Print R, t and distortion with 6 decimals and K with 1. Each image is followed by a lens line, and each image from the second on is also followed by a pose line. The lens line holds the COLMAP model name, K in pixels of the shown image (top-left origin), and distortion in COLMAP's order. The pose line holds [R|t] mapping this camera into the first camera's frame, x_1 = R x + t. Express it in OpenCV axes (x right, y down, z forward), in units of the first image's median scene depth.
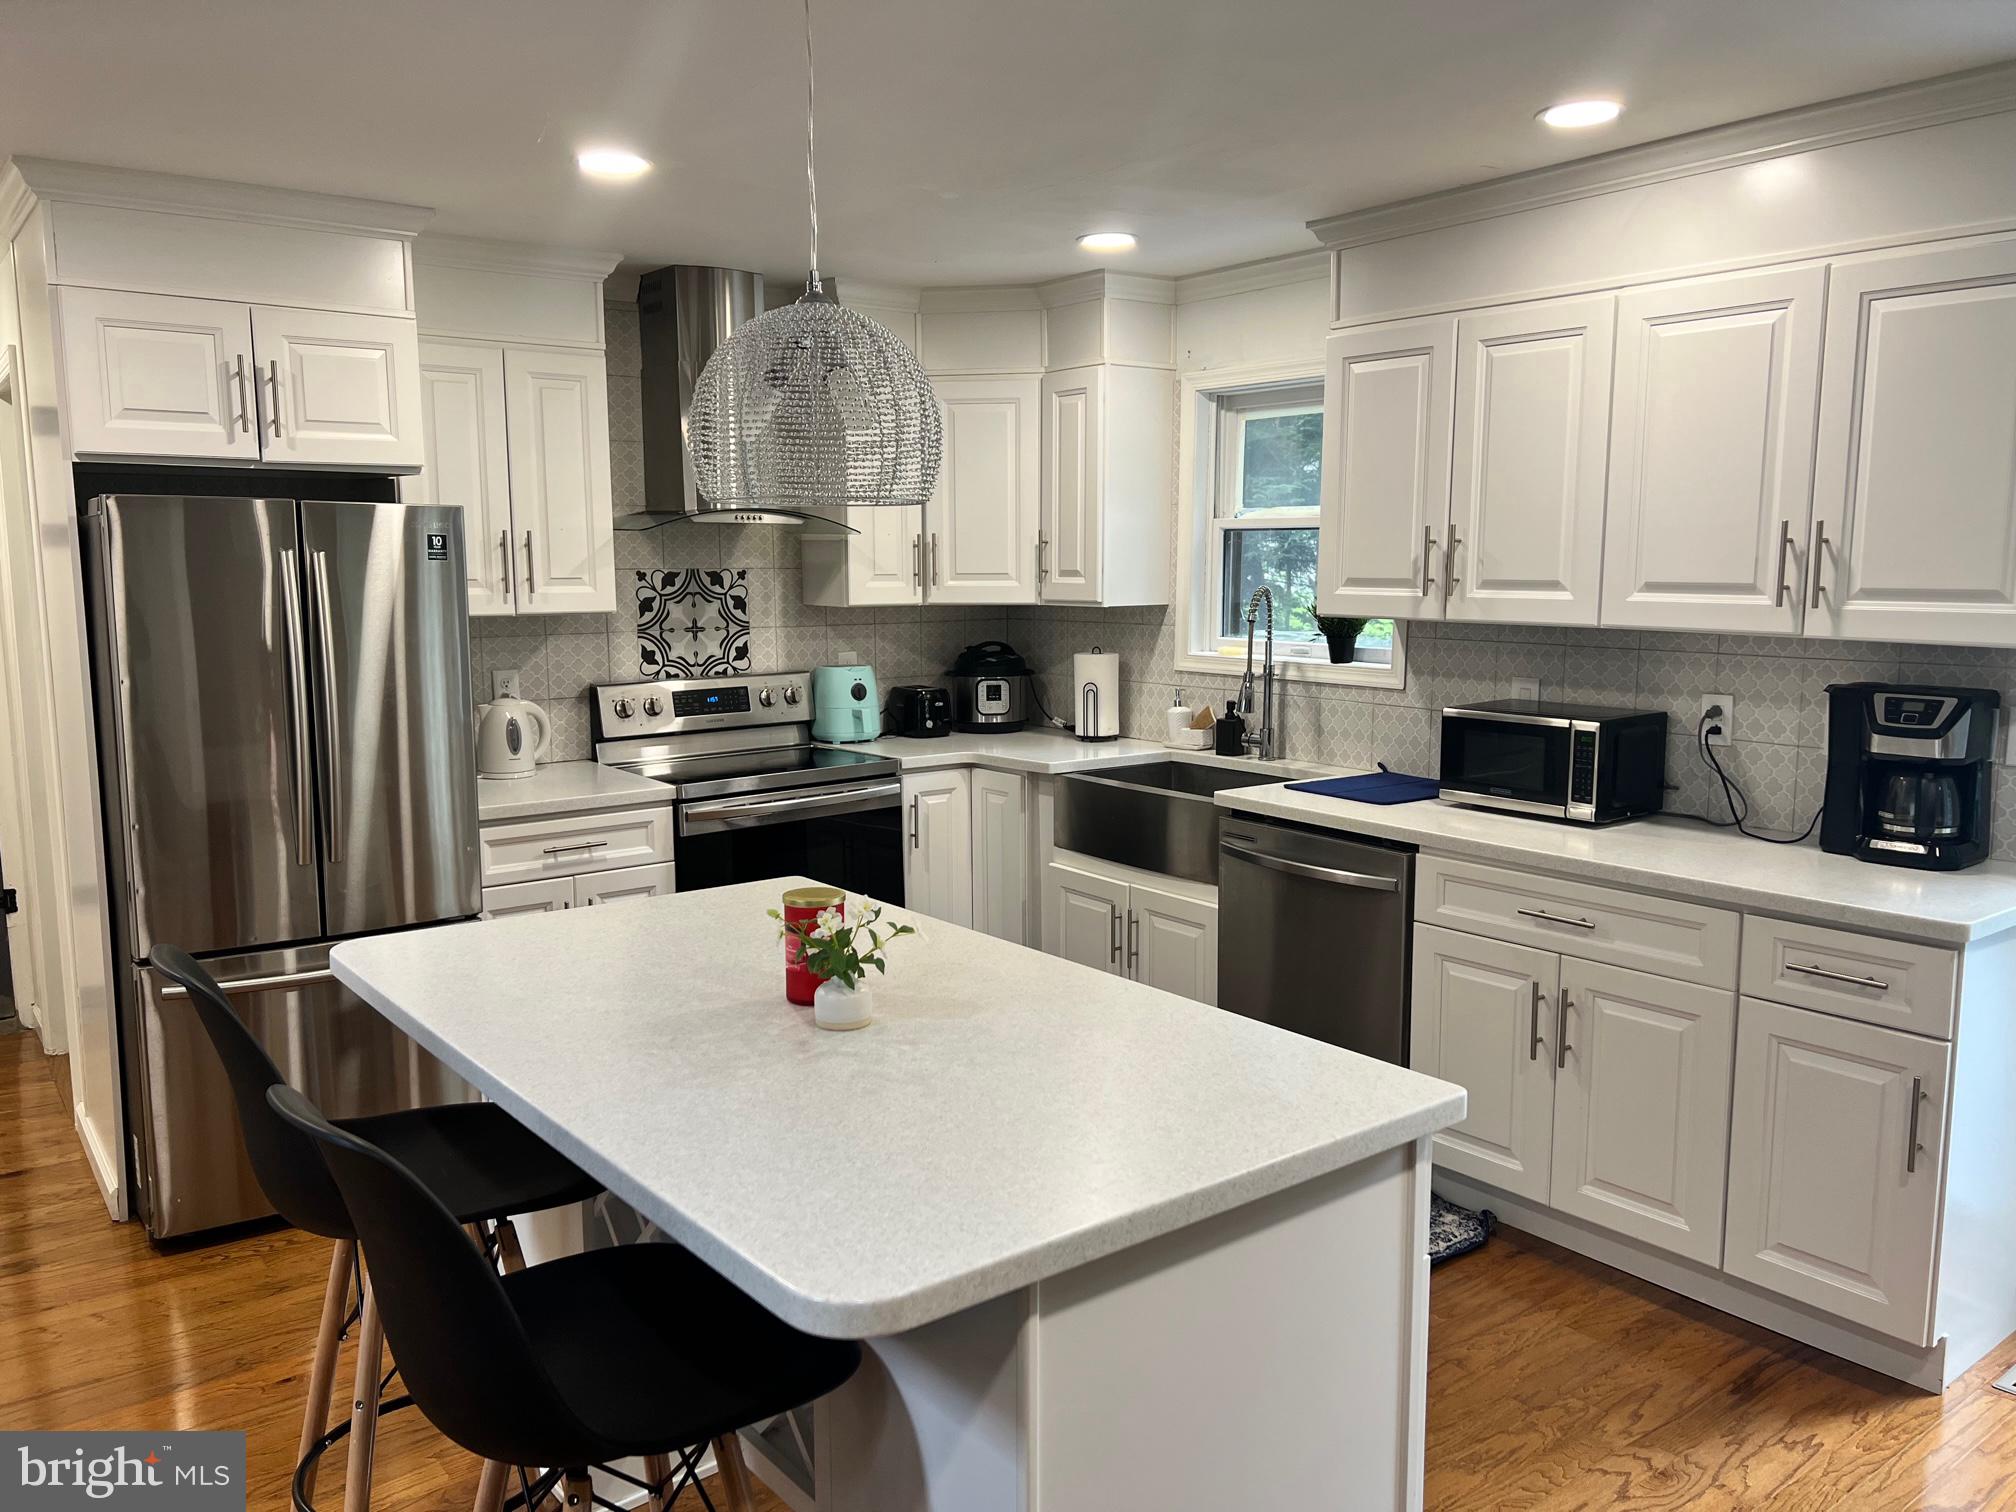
lens RADIAL K [[1507.3, 0, 999.6], [0, 1507.3, 747.2], [0, 0, 1]] dist [0.090801, -0.101577]
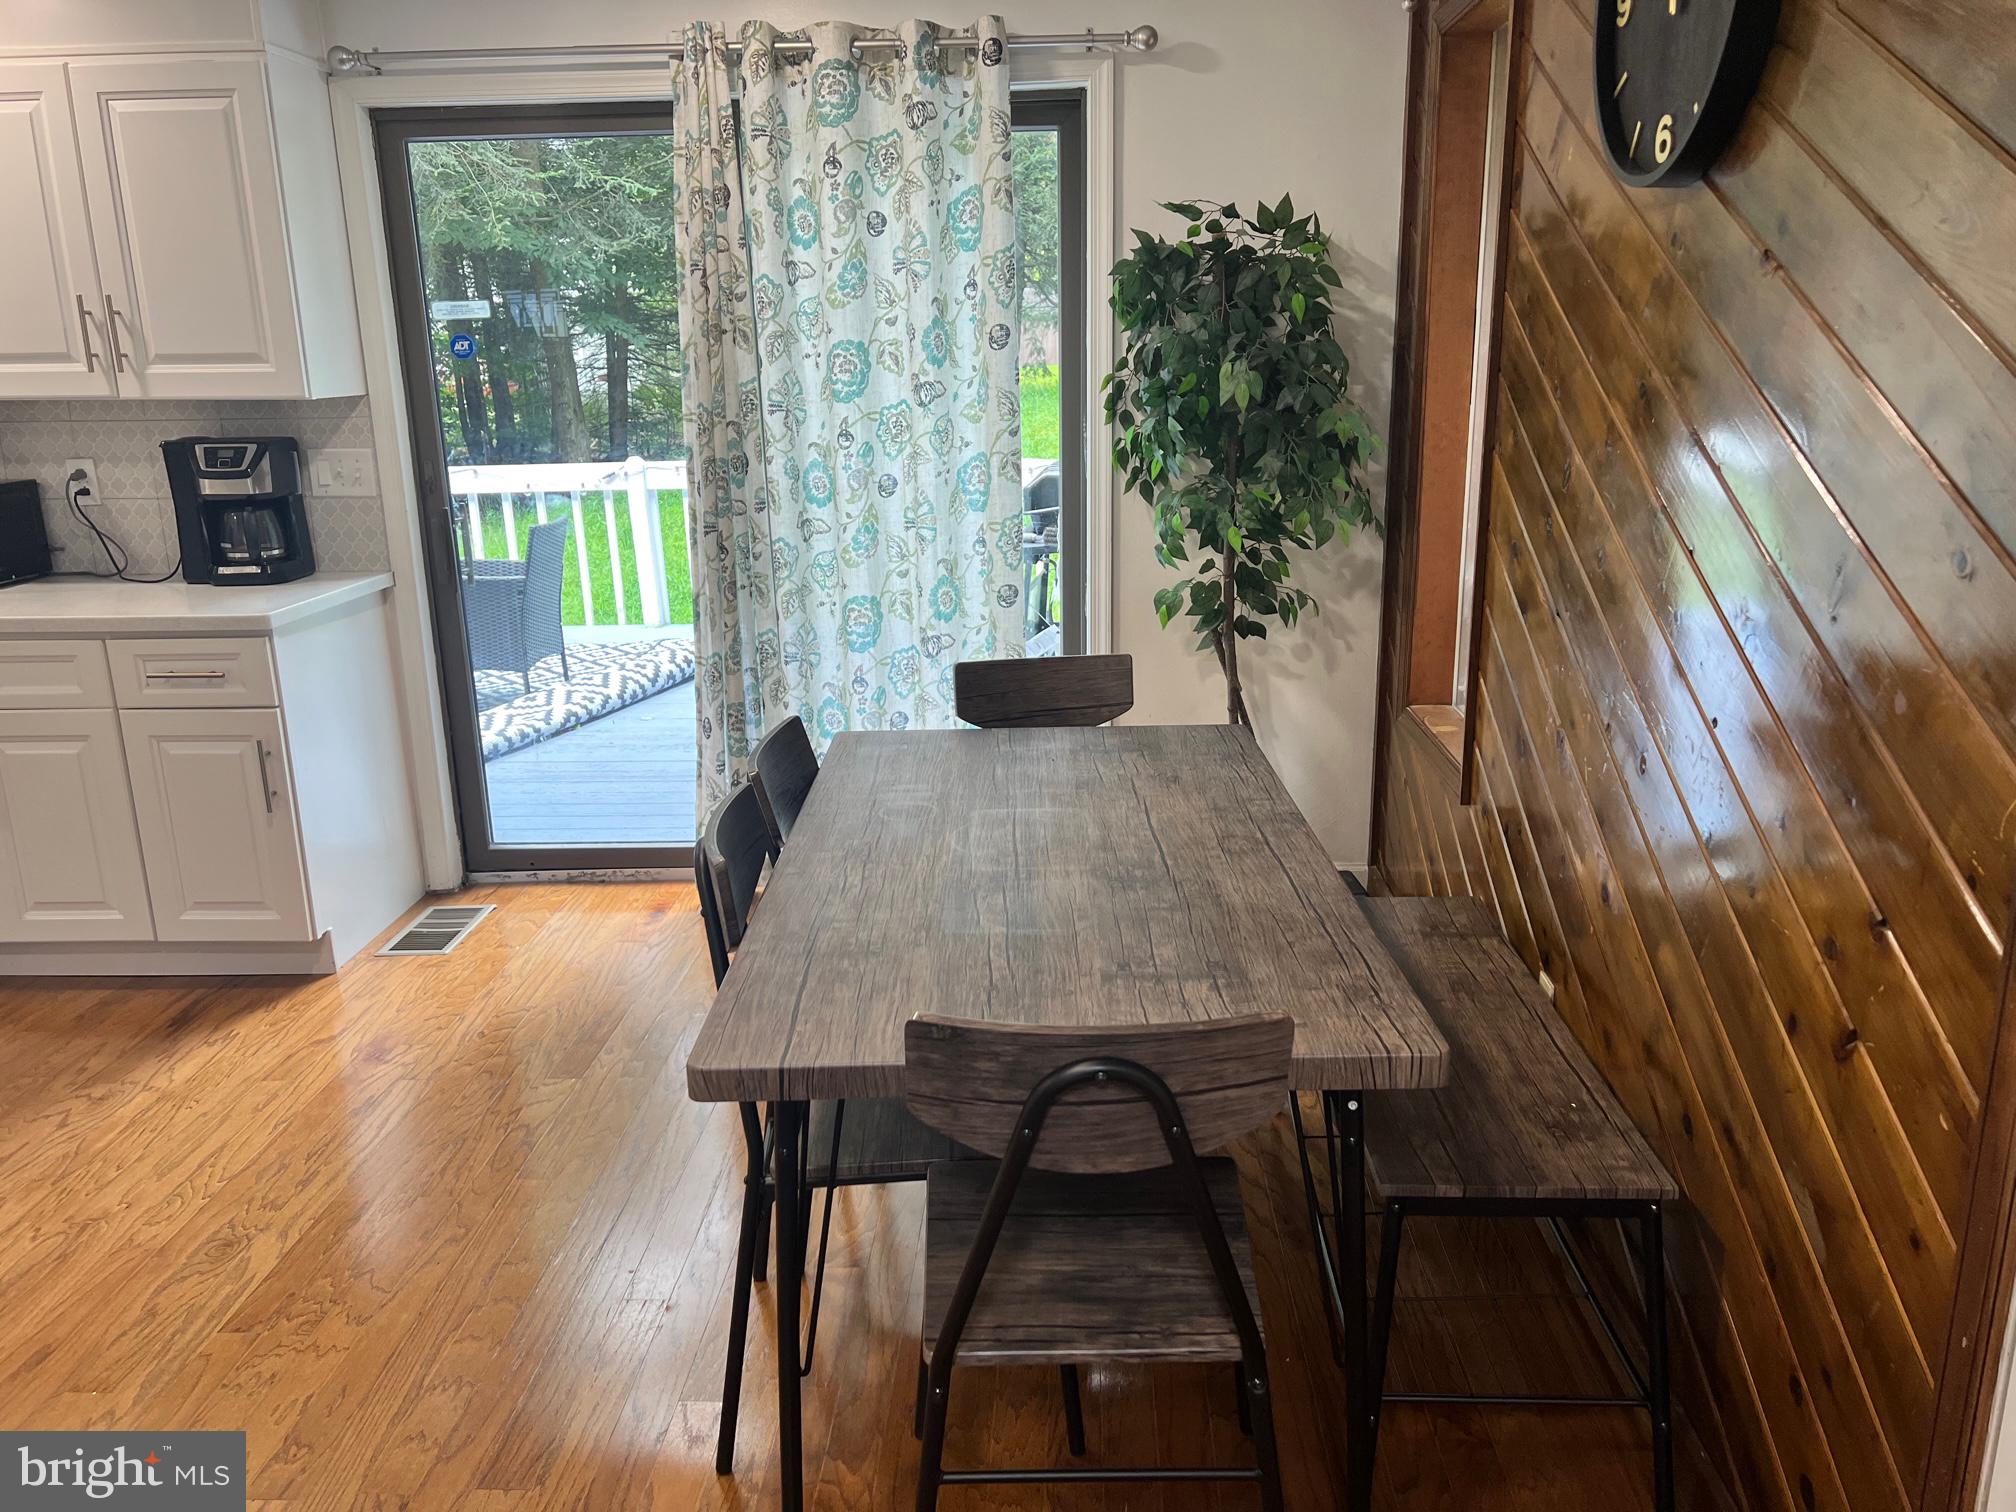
lens RADIAL K [[1507.3, 0, 999.6], [0, 1507.3, 747.2], [0, 0, 1]] dist [0.090801, -0.101577]
pose [[0.645671, -0.206068, 0.735285, 0.046295], [0.113215, 0.978091, 0.174699, 0.058924], [-0.755176, -0.029553, 0.654856, -0.273696]]
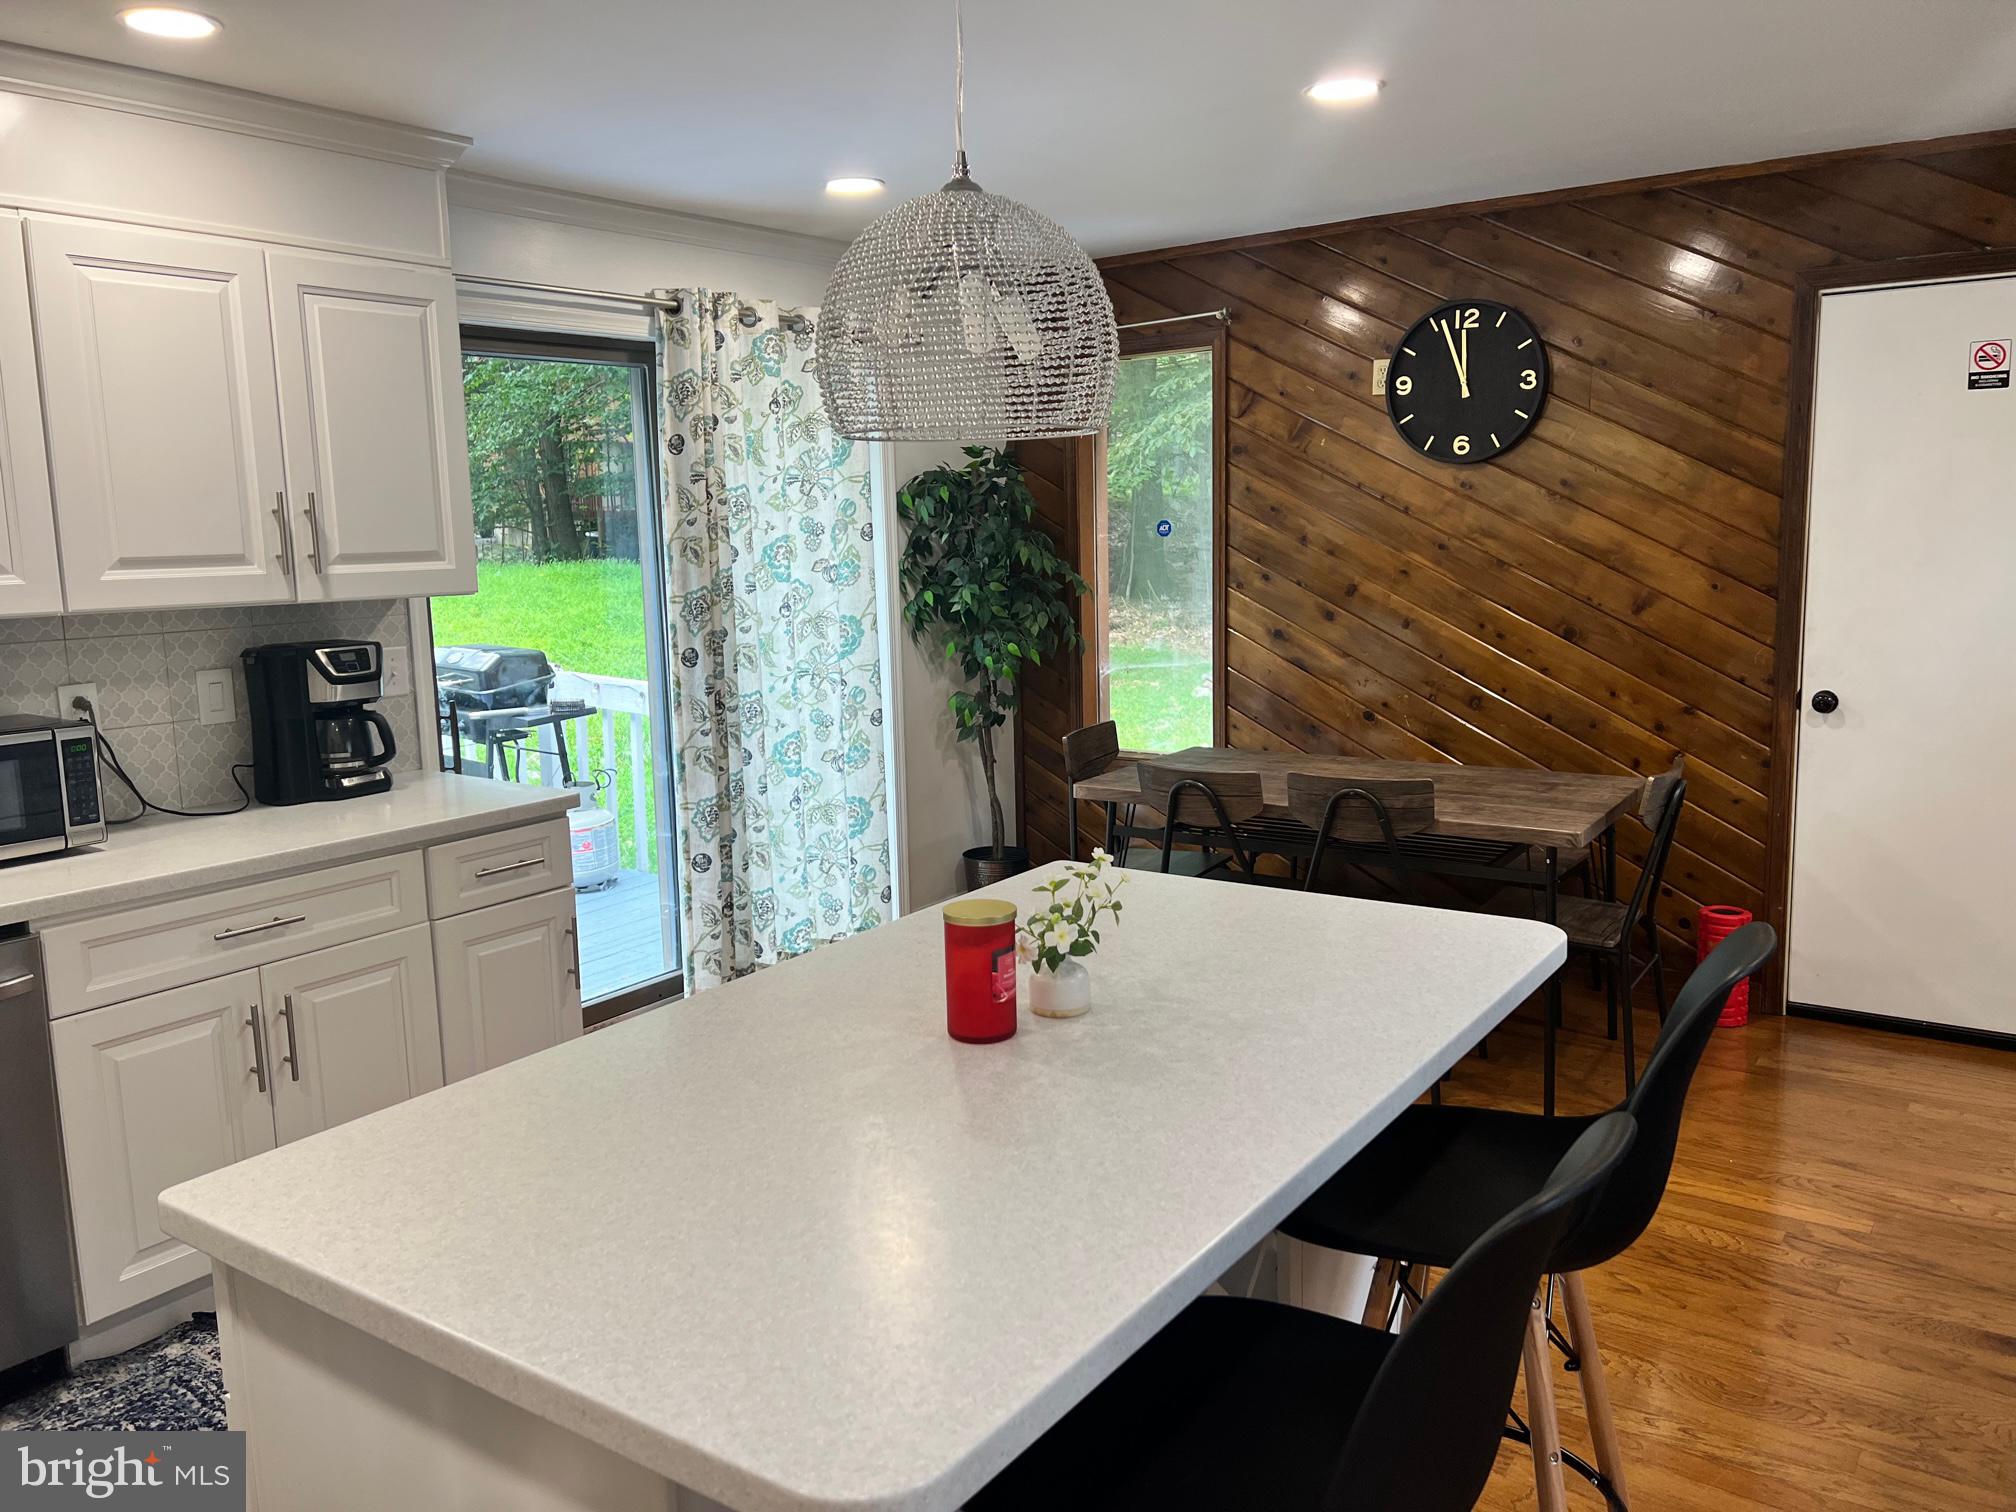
lens RADIAL K [[1507.3, 0, 999.6], [0, 1507.3, 747.2], [0, 0, 1]] dist [0.090801, -0.101577]
pose [[-0.283203, -0.135982, 0.949371, -0.642889], [0.146512, 0.972144, 0.182949, -0.098962], [-0.947803, 0.190906, -0.255391, 0.845584]]
